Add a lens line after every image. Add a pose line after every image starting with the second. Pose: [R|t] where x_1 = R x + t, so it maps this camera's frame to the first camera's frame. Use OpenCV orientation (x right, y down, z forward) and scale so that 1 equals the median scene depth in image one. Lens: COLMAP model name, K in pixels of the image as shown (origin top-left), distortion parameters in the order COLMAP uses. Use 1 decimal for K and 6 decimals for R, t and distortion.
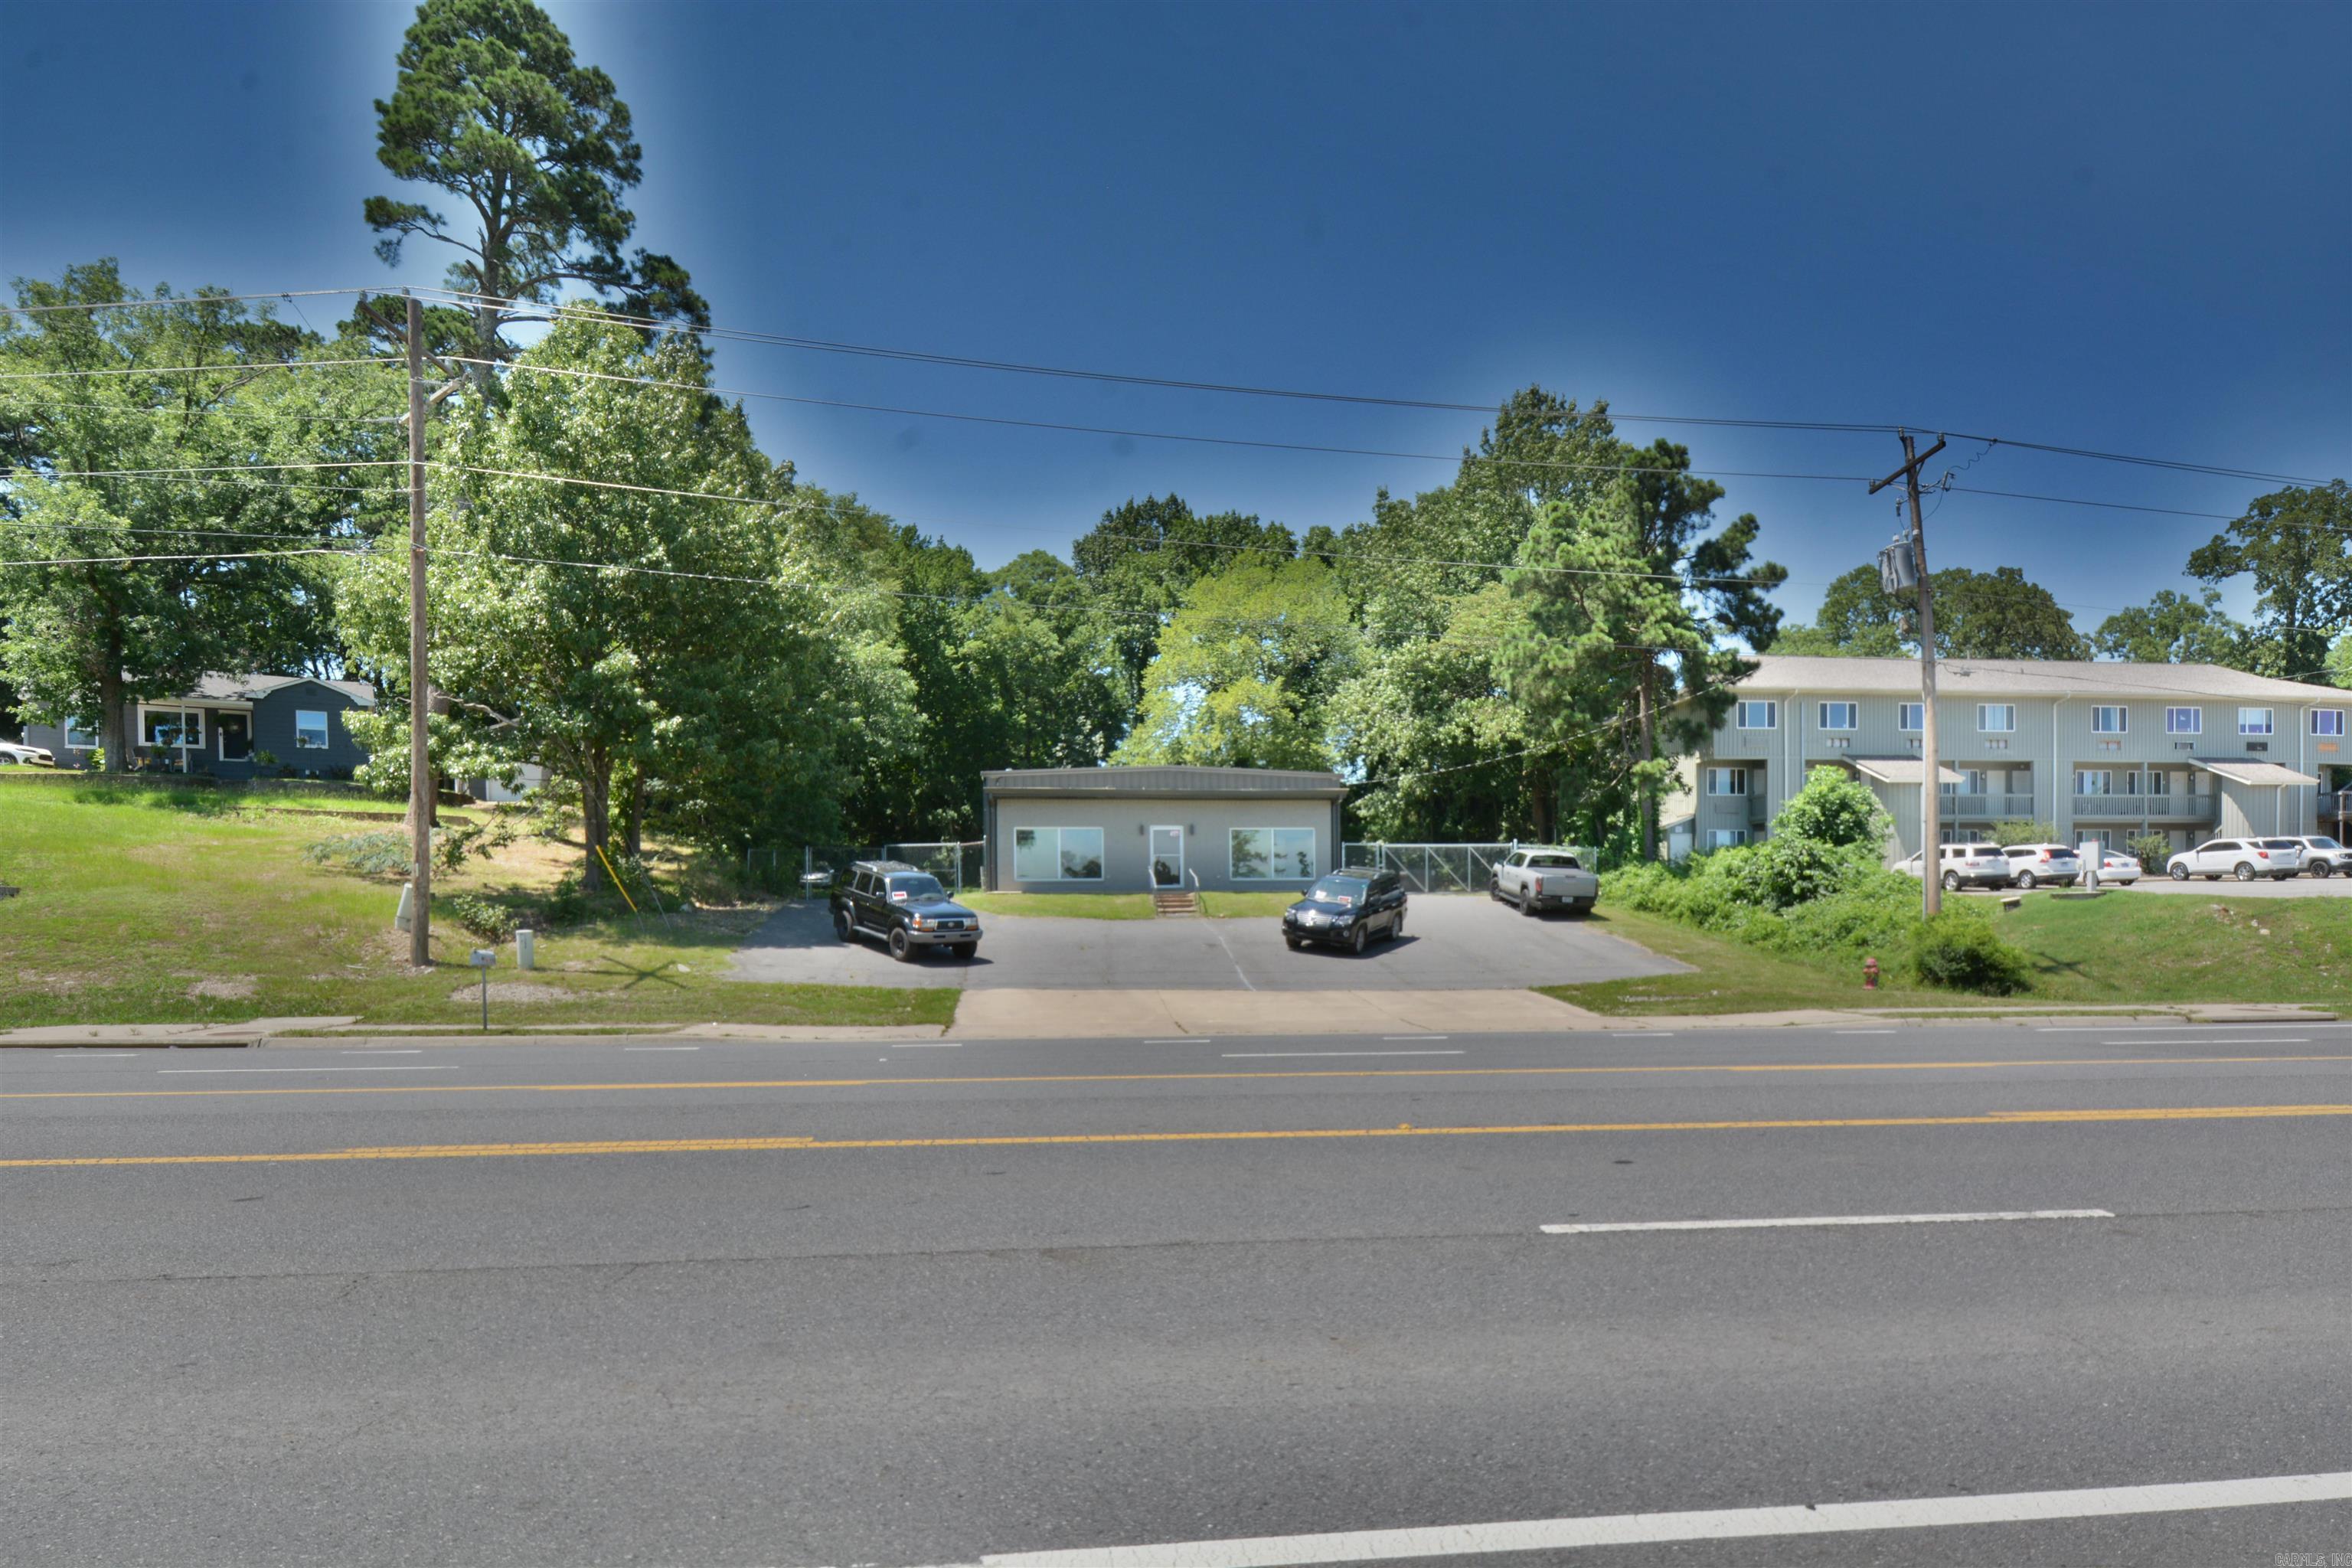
lens RADIAL K [[1663.7, 0, 1176.0], [0, 1663.7, 784.0], [0, 0, 1]] dist [-0.252262, -0.000039]
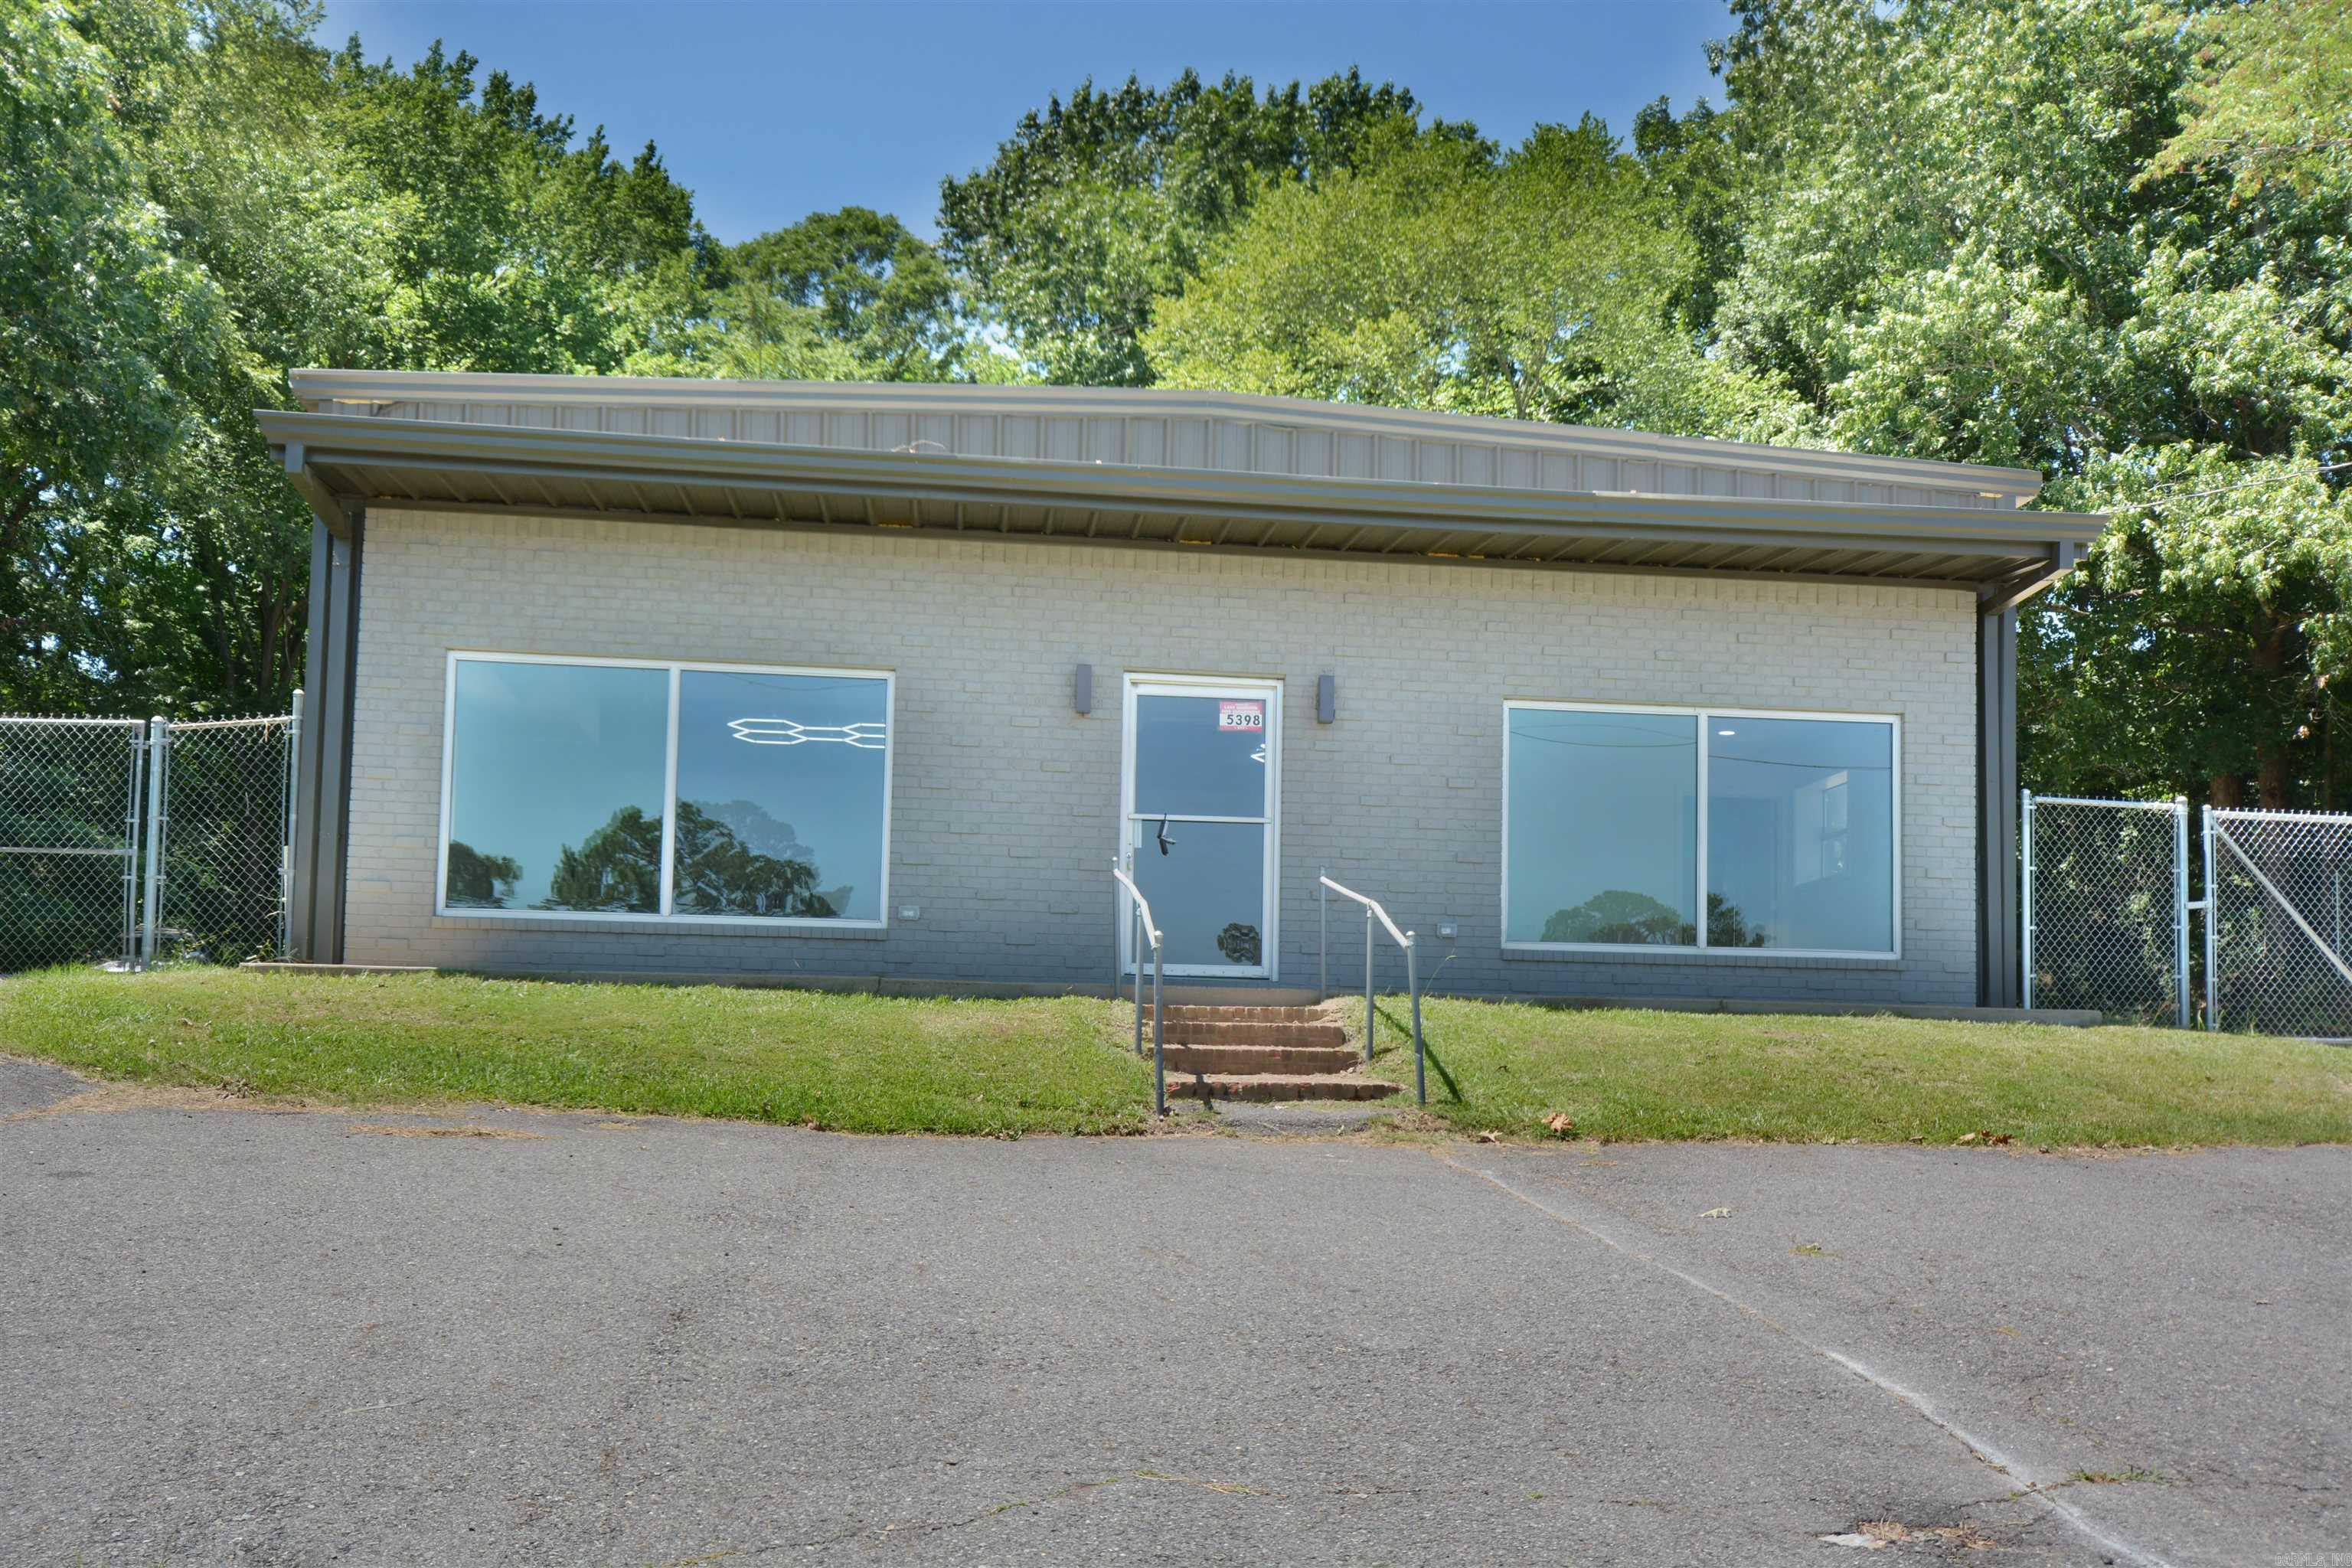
lens RADIAL K [[2363.2, 0, 1176.0], [0, 2363.2, 784.0], [0, 0, 1]] dist [-0.003292, -0.001527]
pose [[0.999353, 0.032632, 0.015127, -0.008422], [-0.031720, 0.997865, -0.057087, 0.035252], [-0.016958, 0.056570, 0.998255, 0.447691]]
